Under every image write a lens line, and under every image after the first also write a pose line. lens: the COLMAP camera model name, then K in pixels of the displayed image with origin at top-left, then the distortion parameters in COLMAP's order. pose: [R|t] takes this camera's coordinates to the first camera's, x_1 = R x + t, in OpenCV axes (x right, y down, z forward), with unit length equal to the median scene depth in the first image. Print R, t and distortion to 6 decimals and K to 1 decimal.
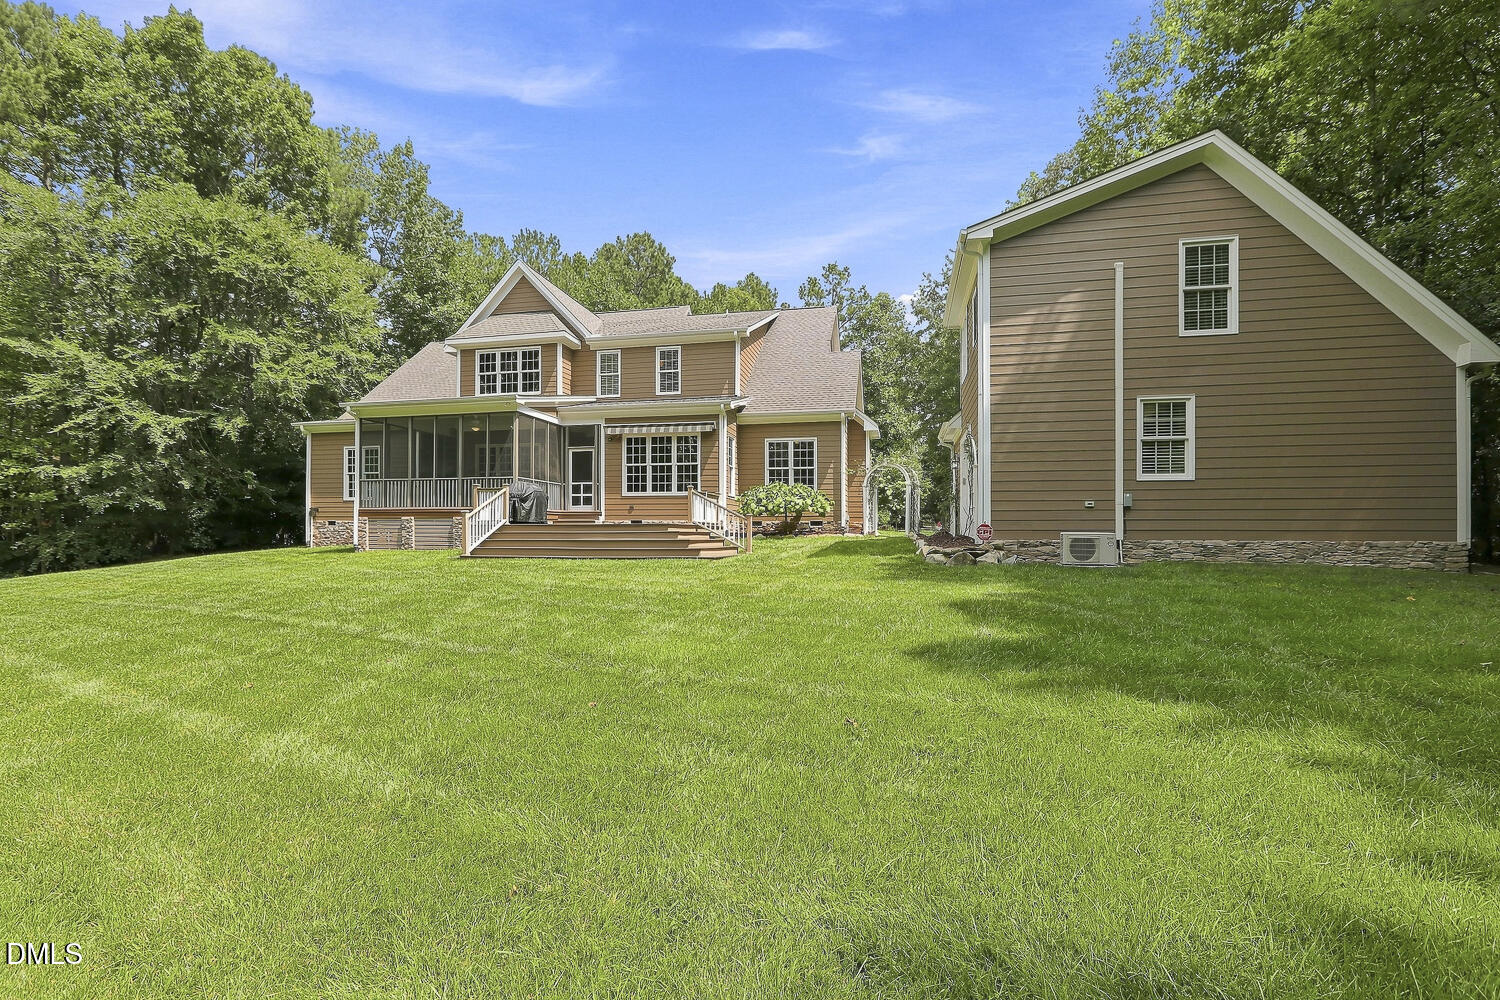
lens RADIAL K [[683.6, 0, 752.1], [0, 683.6, 495.3], [0, 0, 1]] dist [-0.002860, 0.000079]
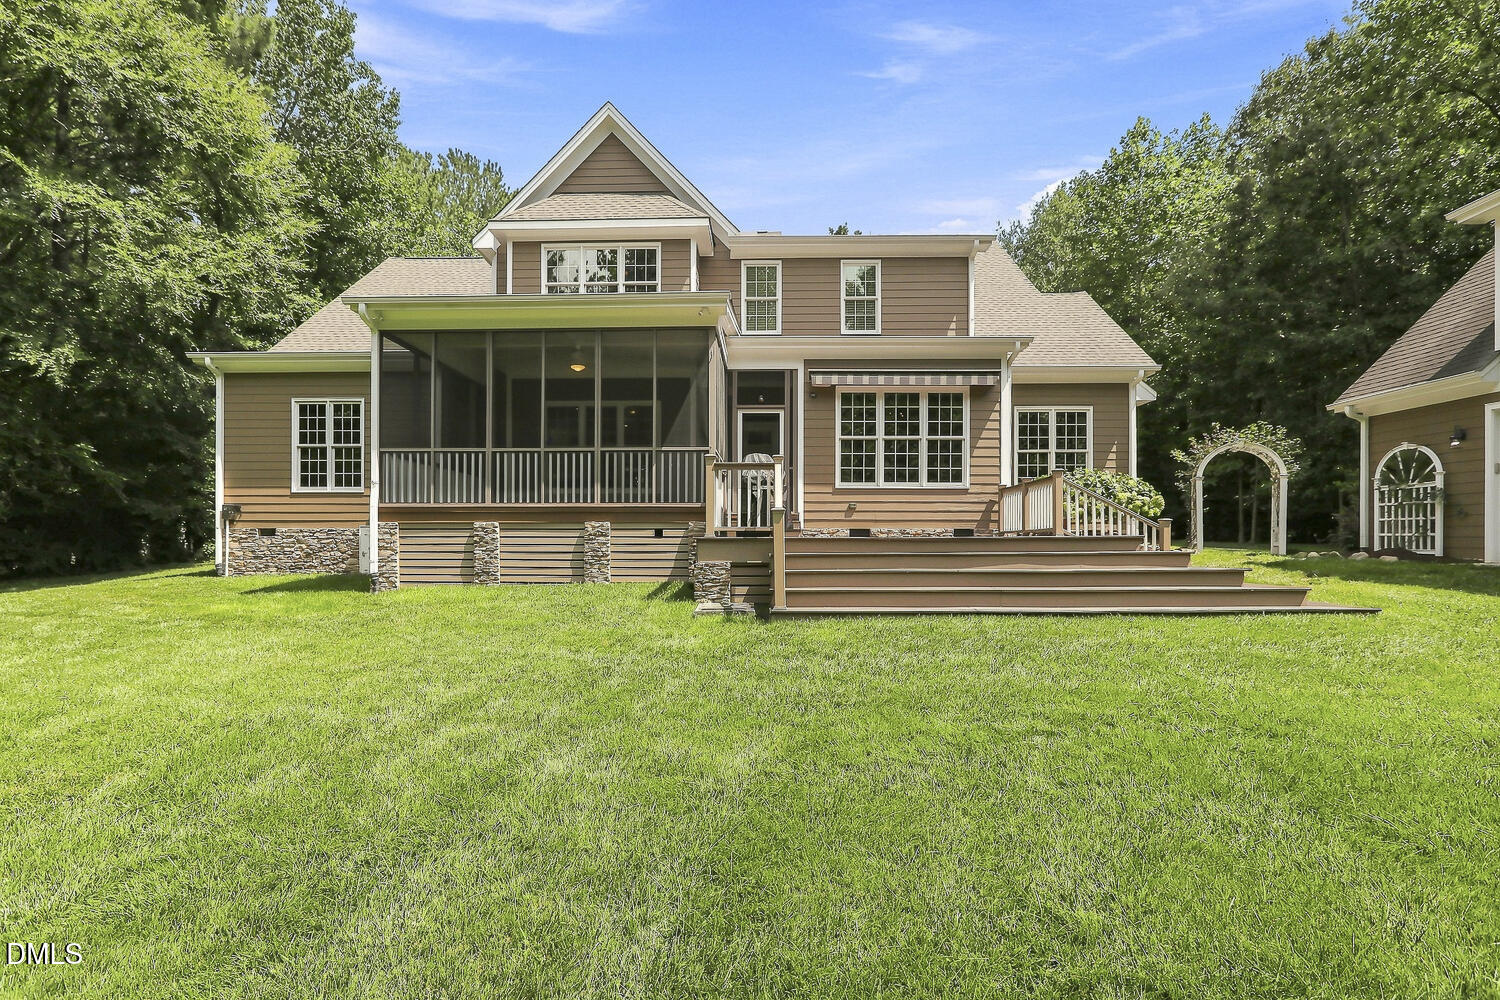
lens RADIAL K [[683.6, 0, 748.4], [0, 683.6, 512.5], [0, 0, 1]] dist [-0.002860, 0.000079]
pose [[0.980426, 0.006549, 0.196781, -0.370135], [-0.009721, 0.999838, 0.015159, 0.013241], [-0.196650, -0.016775, 0.980330, 0.403404]]
